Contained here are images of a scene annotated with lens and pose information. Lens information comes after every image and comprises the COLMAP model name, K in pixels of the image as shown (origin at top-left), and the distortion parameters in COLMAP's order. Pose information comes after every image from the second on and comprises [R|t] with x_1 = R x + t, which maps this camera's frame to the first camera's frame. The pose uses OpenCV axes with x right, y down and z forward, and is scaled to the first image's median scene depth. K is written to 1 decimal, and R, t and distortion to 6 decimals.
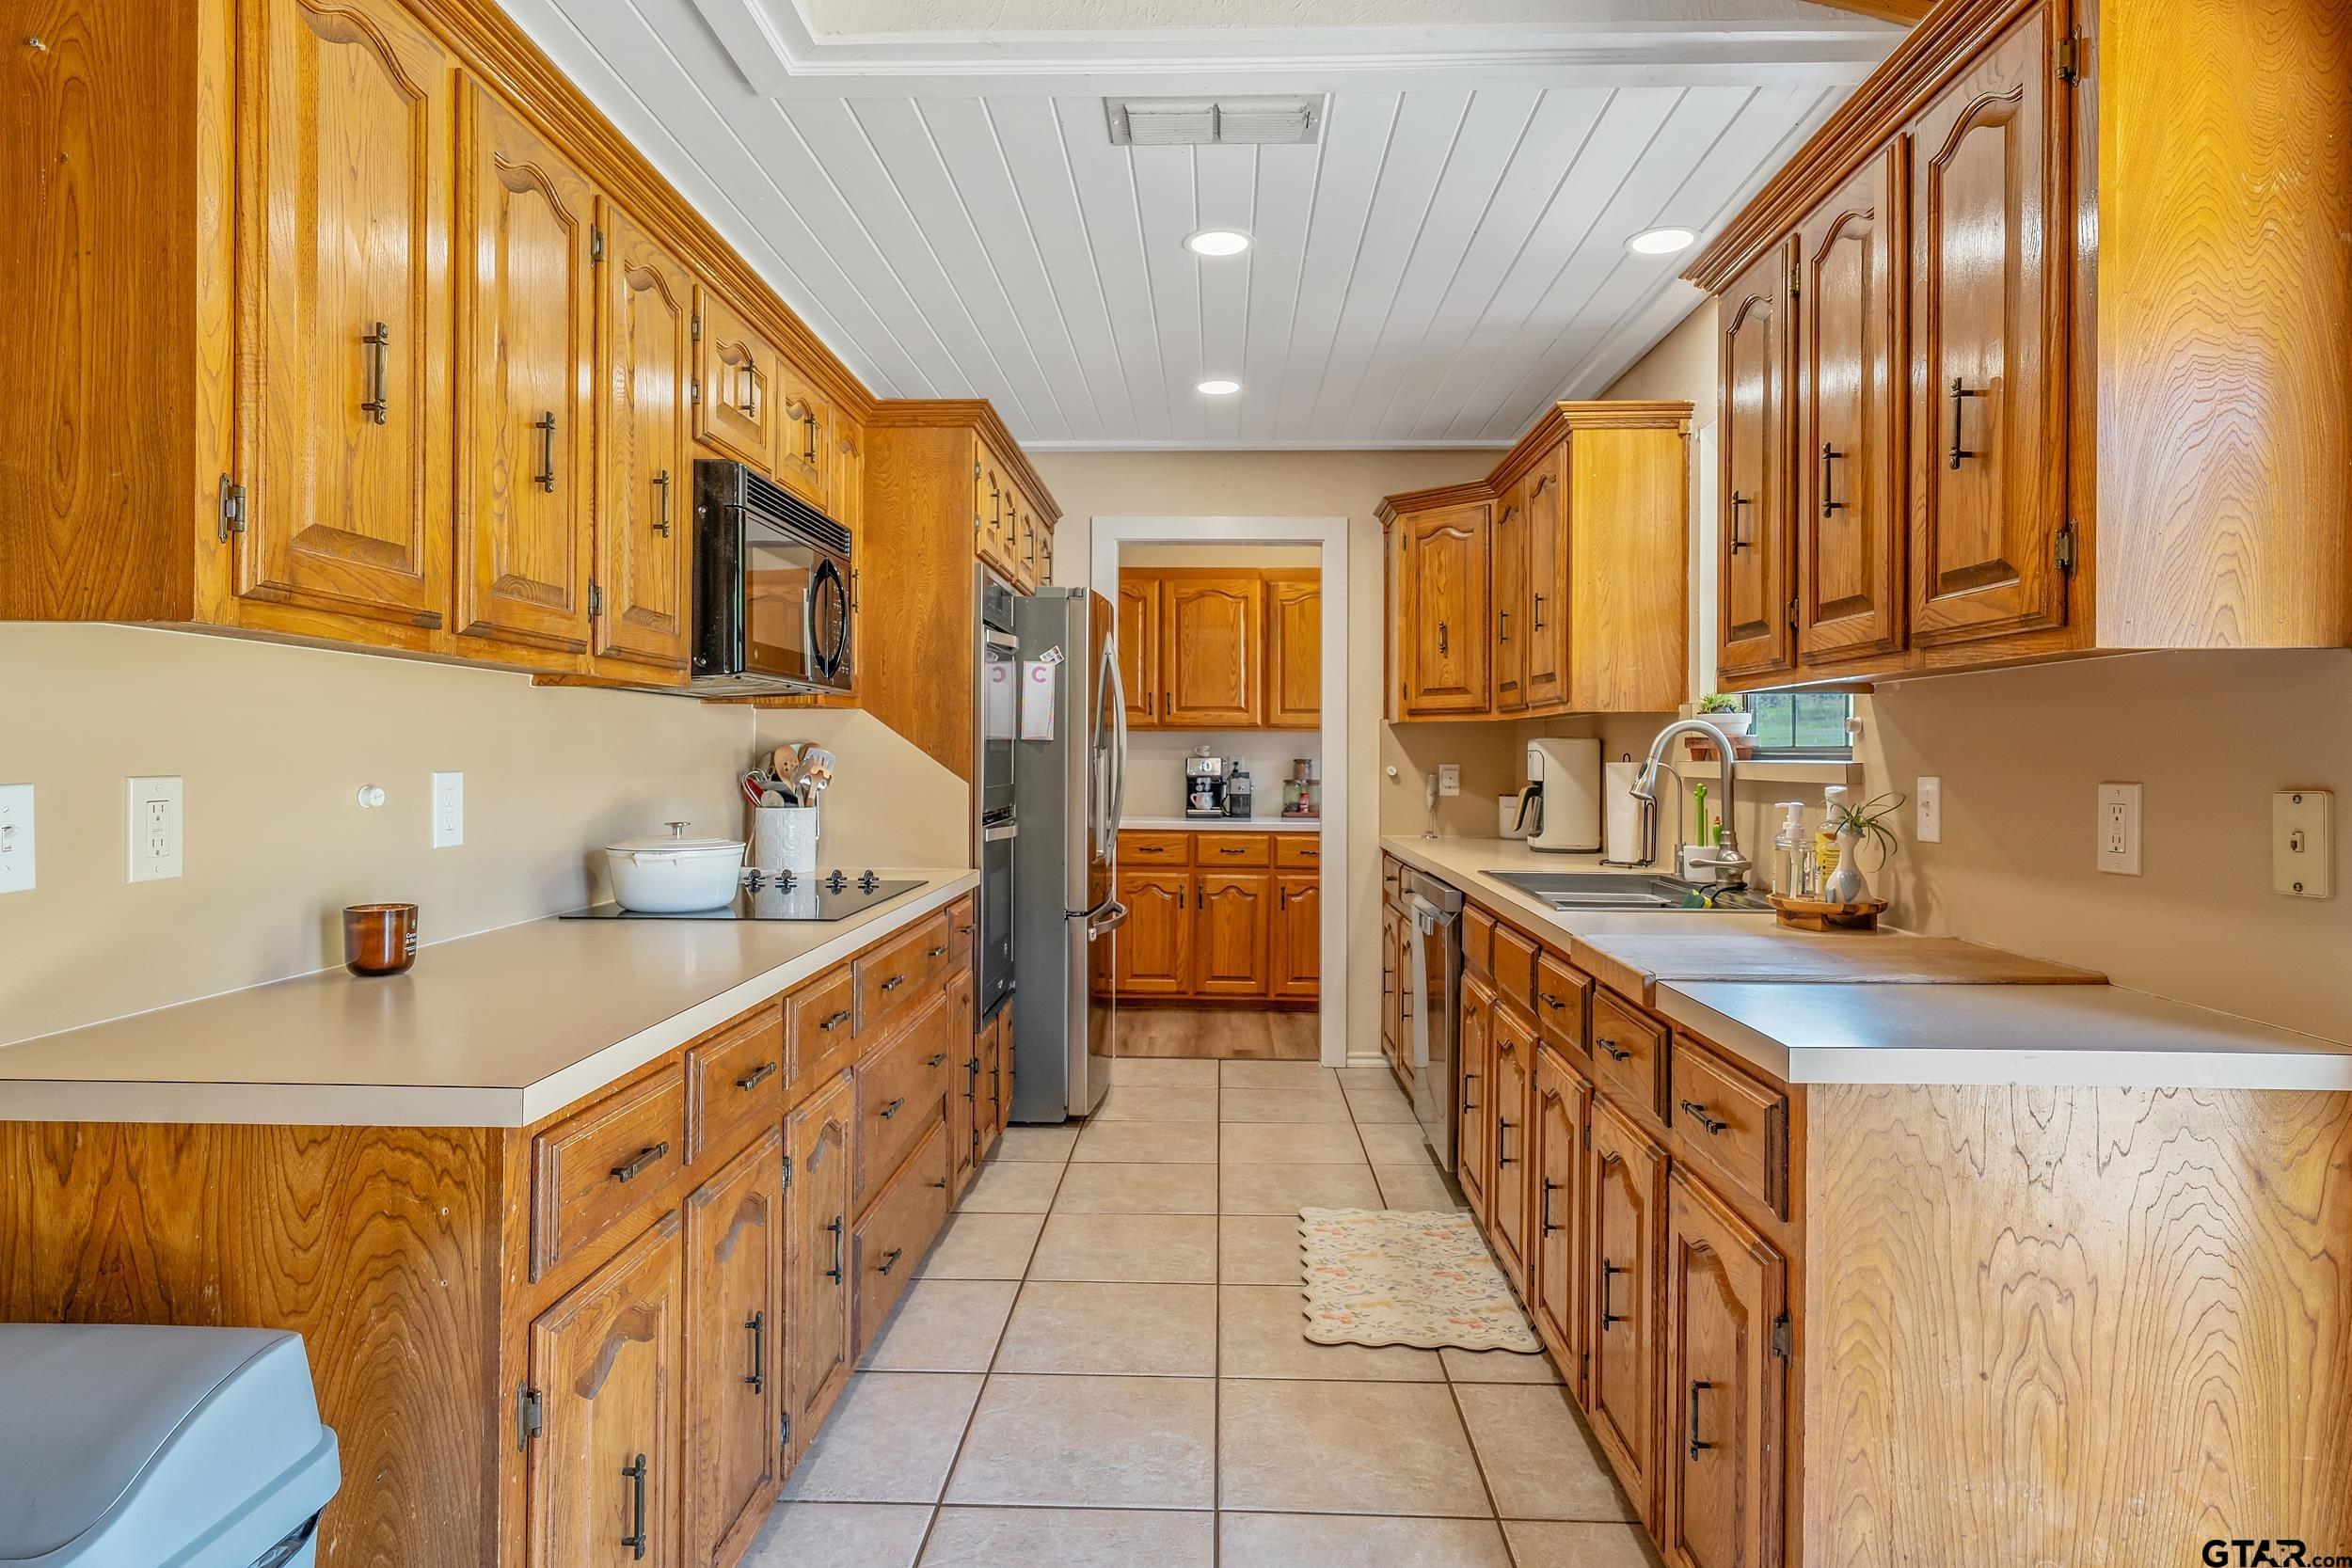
lens RADIAL K [[1321.4, 0, 1186.4], [0, 1321.4, 760.3], [0, 0, 1]] dist [0.002086, 0.001054]
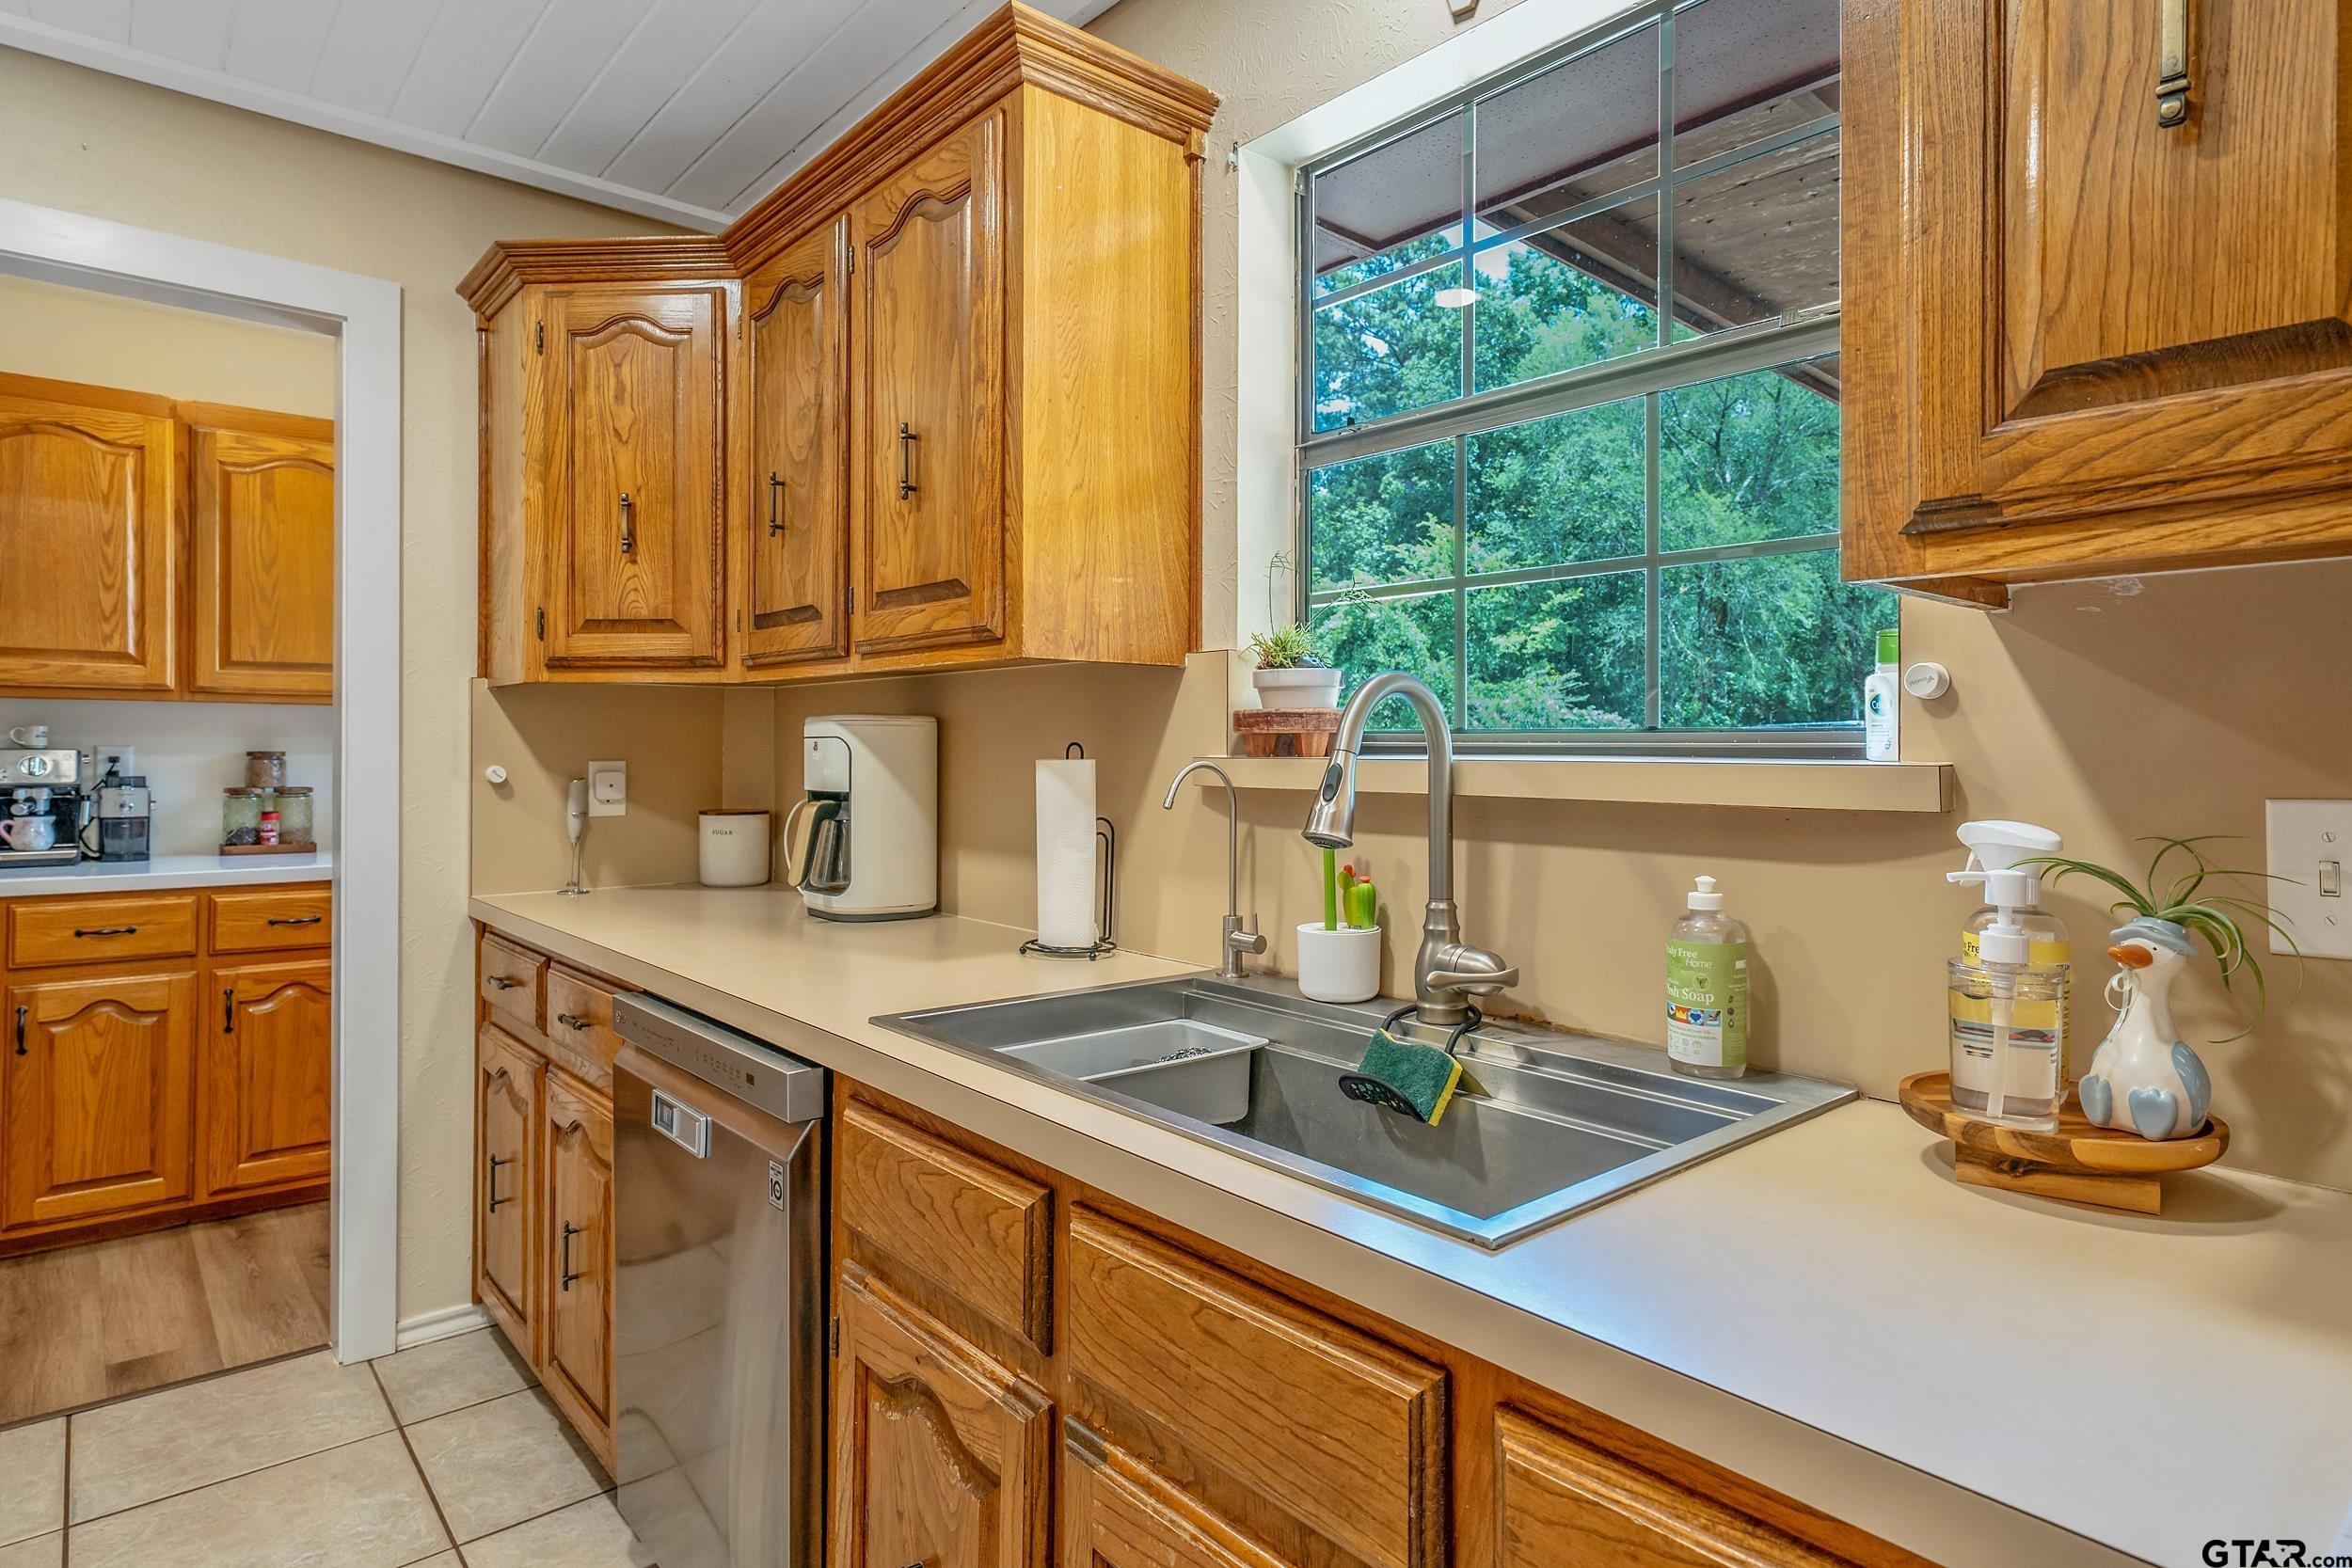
lens RADIAL K [[1267.2, 0, 1170.3], [0, 1267.2, 742.4], [0, 0, 1]] dist [0.003892, -0.000610]
pose [[0.741473, 0.001516, 0.670982, 0.012607], [0.001729, 0.999990, -0.004170, -0.002276], [-0.670981, 0.004252, 0.741462, 0.437788]]
